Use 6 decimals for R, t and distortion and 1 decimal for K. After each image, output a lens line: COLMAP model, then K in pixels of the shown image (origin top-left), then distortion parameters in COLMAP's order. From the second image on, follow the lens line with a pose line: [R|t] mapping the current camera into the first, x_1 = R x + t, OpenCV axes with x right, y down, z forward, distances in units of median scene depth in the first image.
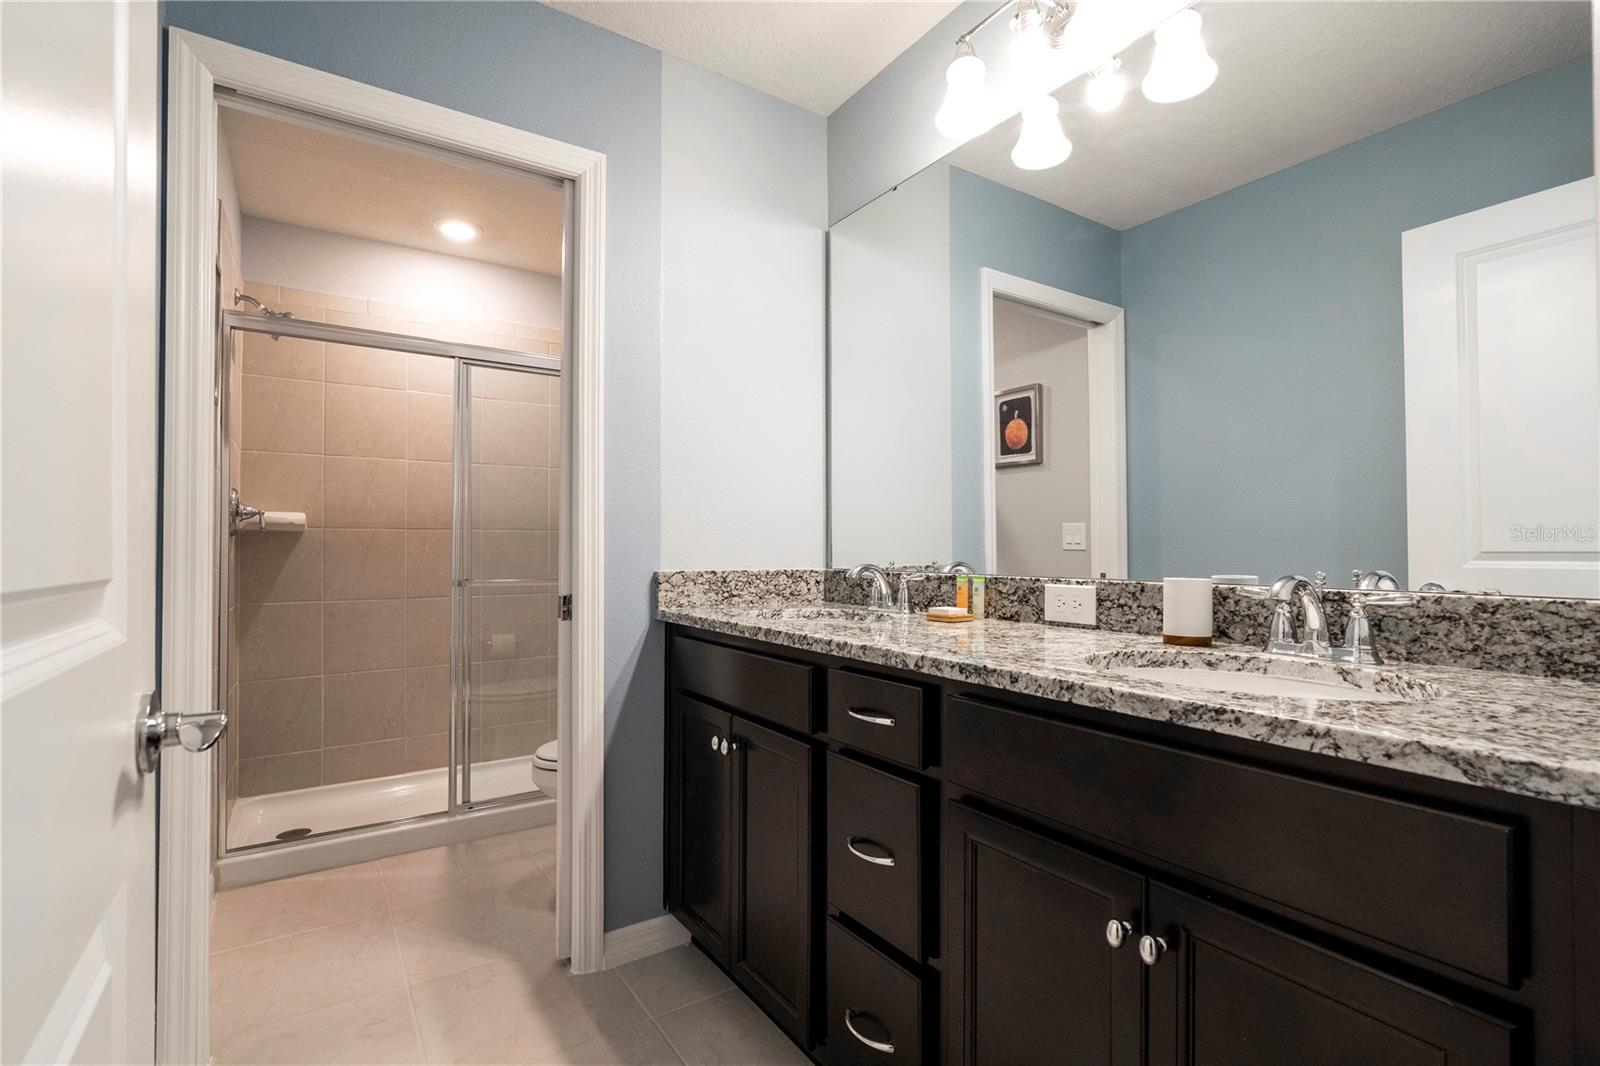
lens RADIAL K [[733.4, 0, 803.3], [0, 733.4, 535.7], [0, 0, 1]] dist [-0.005099, -0.000426]
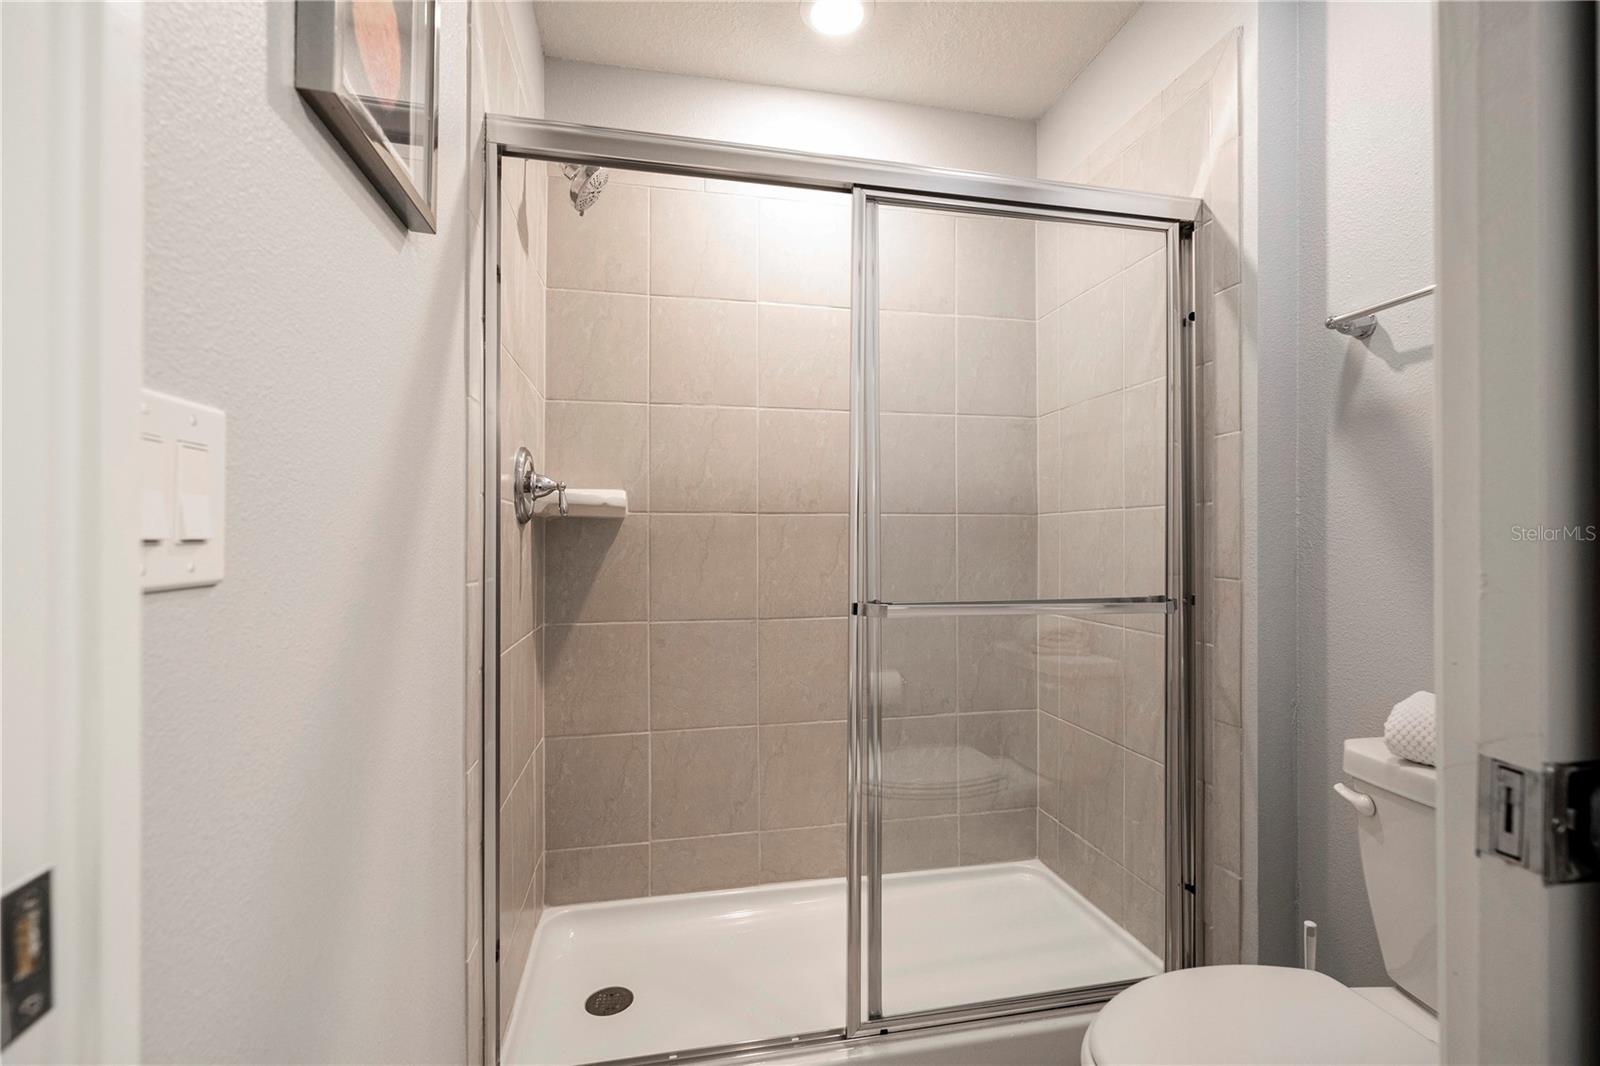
lens RADIAL K [[733.4, 0, 804.4], [0, 733.4, 530.8], [0, 0, 1]] dist [-0.005099, -0.000426]
pose [[0.926625, -0.003427, -0.375971, -0.287924], [0.005723, 0.999971, 0.004992, 0.003809], [0.375943, -0.006778, 0.926618, 0.456798]]
